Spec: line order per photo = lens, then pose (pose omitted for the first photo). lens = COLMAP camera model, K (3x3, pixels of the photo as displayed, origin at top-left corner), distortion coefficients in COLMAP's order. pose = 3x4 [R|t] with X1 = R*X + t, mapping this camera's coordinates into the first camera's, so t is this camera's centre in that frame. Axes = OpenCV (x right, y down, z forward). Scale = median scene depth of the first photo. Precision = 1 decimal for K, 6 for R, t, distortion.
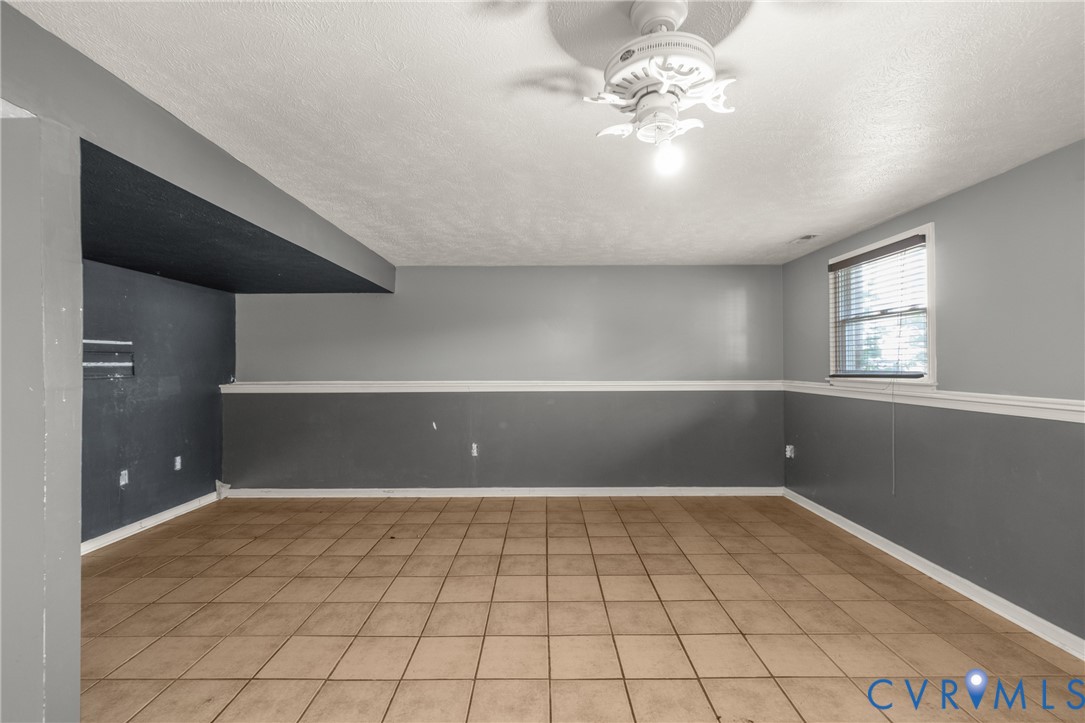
lens RADIAL K [[460.9, 0, 543.4], [0, 460.9, 362.6], [0, 0, 1]] dist [0.002618, 0.000594]
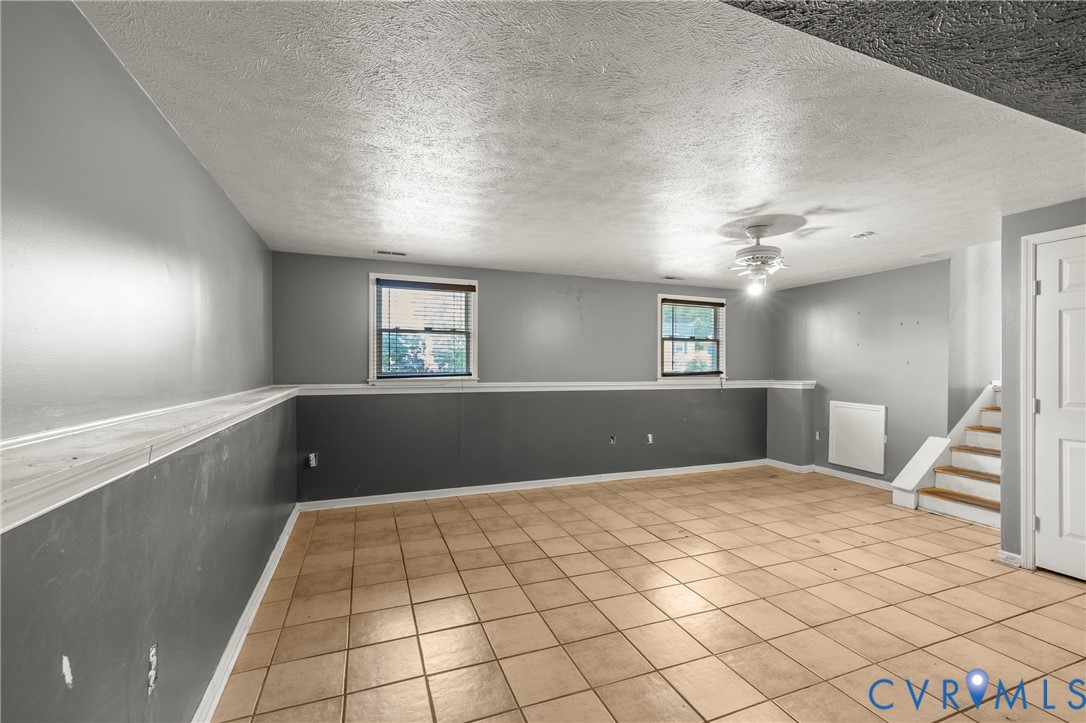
lens RADIAL K [[461.3, 0, 543.5], [0, 461.3, 366.6], [0, 0, 1]] dist [0.002618, 0.000594]
pose [[-0.357029, 0.002259, 0.934090, -0.775579], [-0.004590, 0.999981, -0.004172, 0.008340], [-0.934082, -0.005777, -0.357012, 1.364853]]
